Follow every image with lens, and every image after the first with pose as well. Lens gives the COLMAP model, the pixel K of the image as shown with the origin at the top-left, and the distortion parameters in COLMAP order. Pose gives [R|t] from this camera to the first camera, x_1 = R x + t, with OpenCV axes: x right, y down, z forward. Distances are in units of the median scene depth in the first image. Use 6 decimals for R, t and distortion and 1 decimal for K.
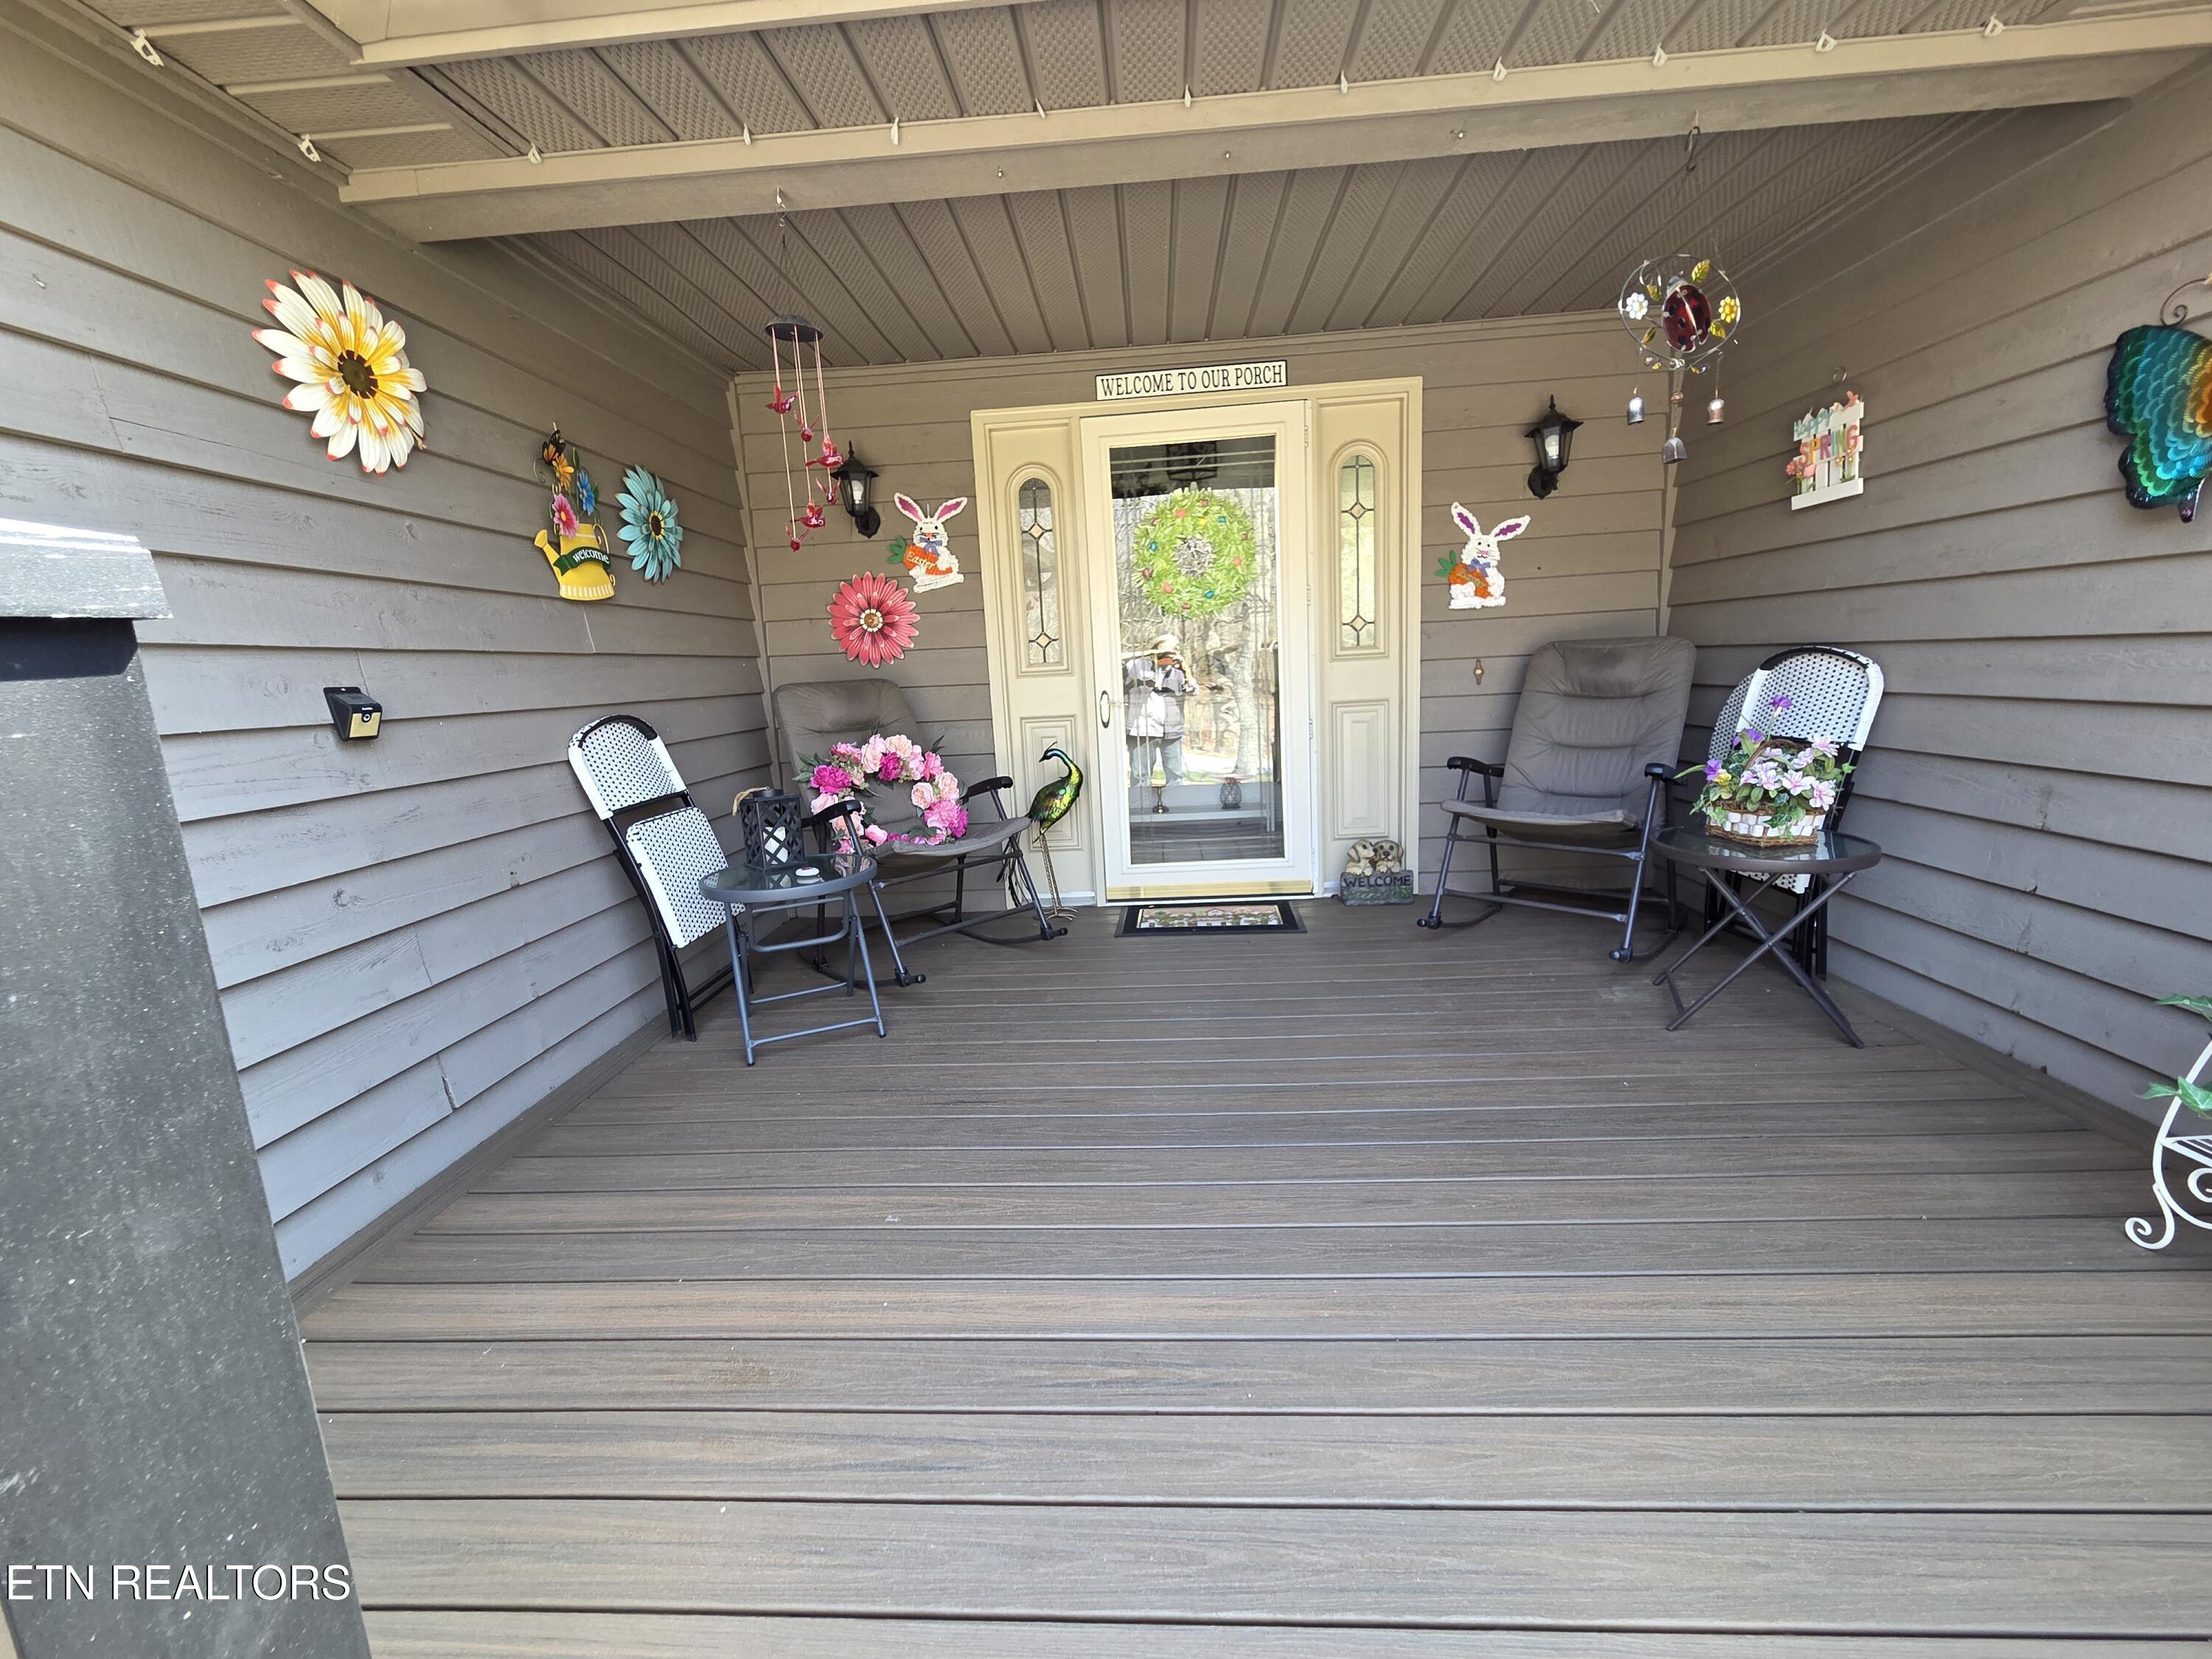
lens RADIAL K [[905.1, 0, 1102.0], [0, 905.1, 822.5], [0, 0, 1]] dist [0.004602, -0.000280]
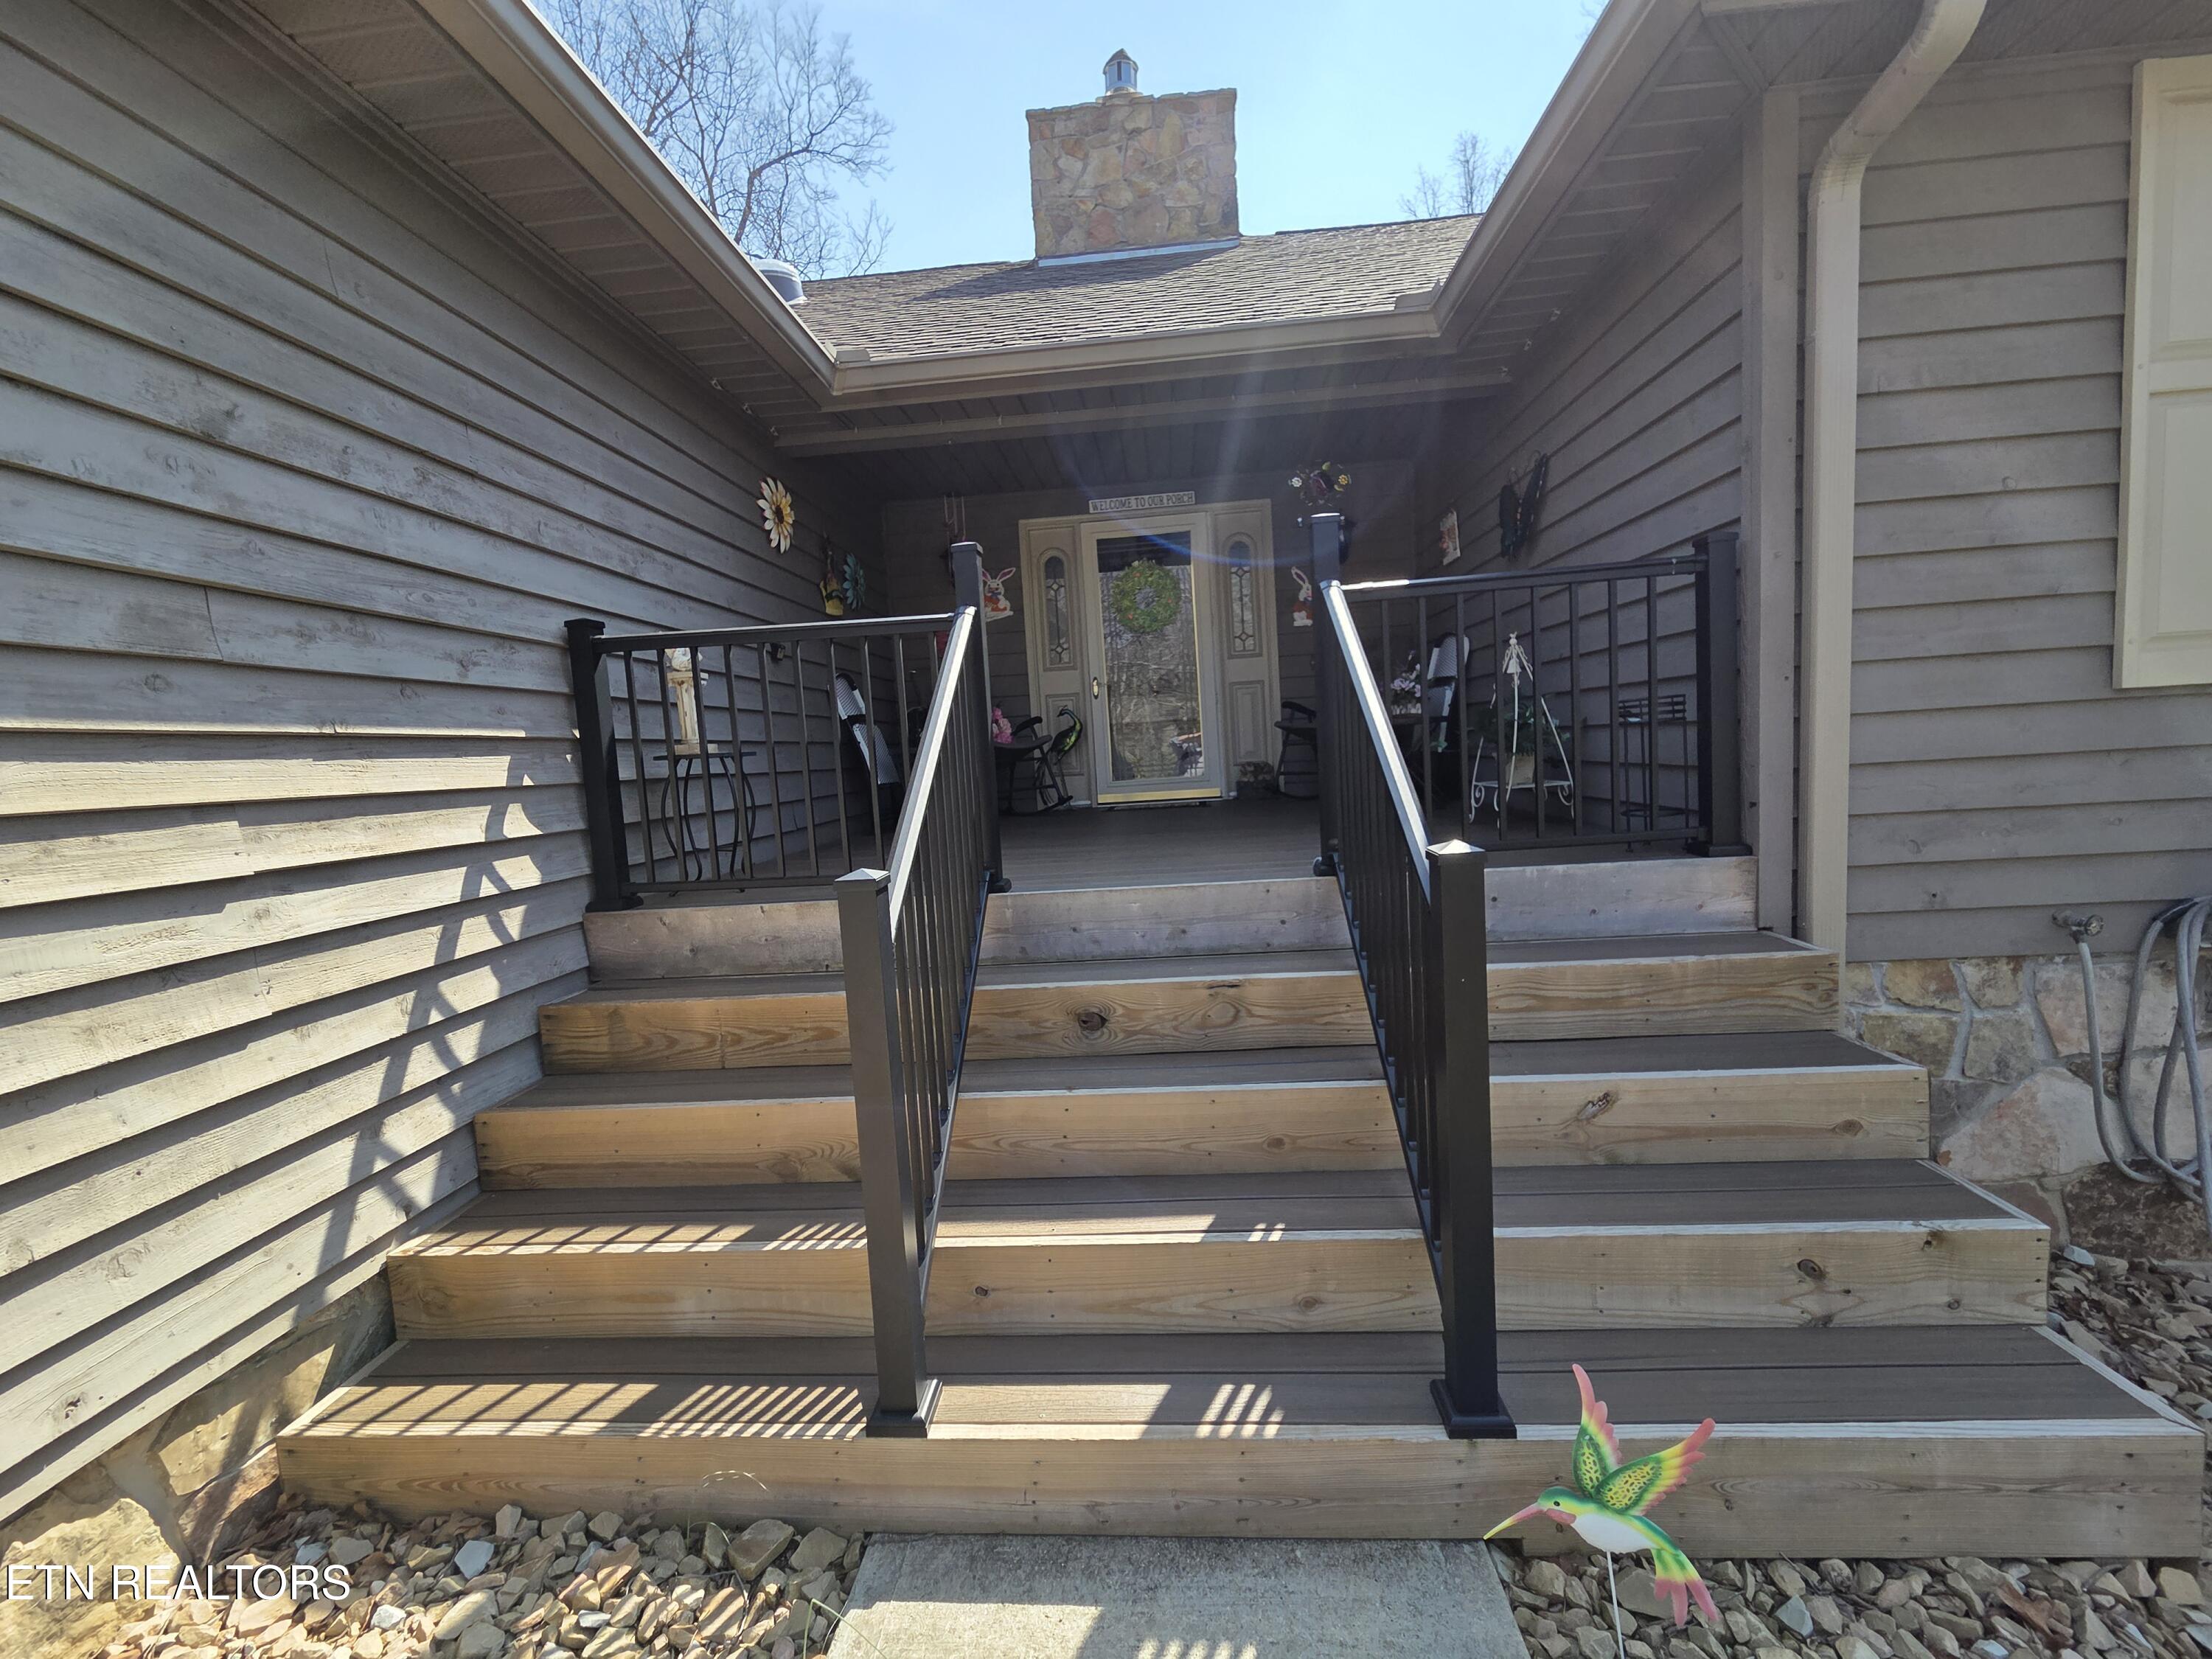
lens RADIAL K [[905.1, 0, 1107.5], [0, 905.1, 823.9], [0, 0, 1]] dist [0.004602, -0.000280]
pose [[0.999829, -0.008568, -0.016379, 0.054276], [0.007102, 0.996132, -0.087585, 0.296988], [0.017066, 0.087454, 0.996022, -0.716141]]
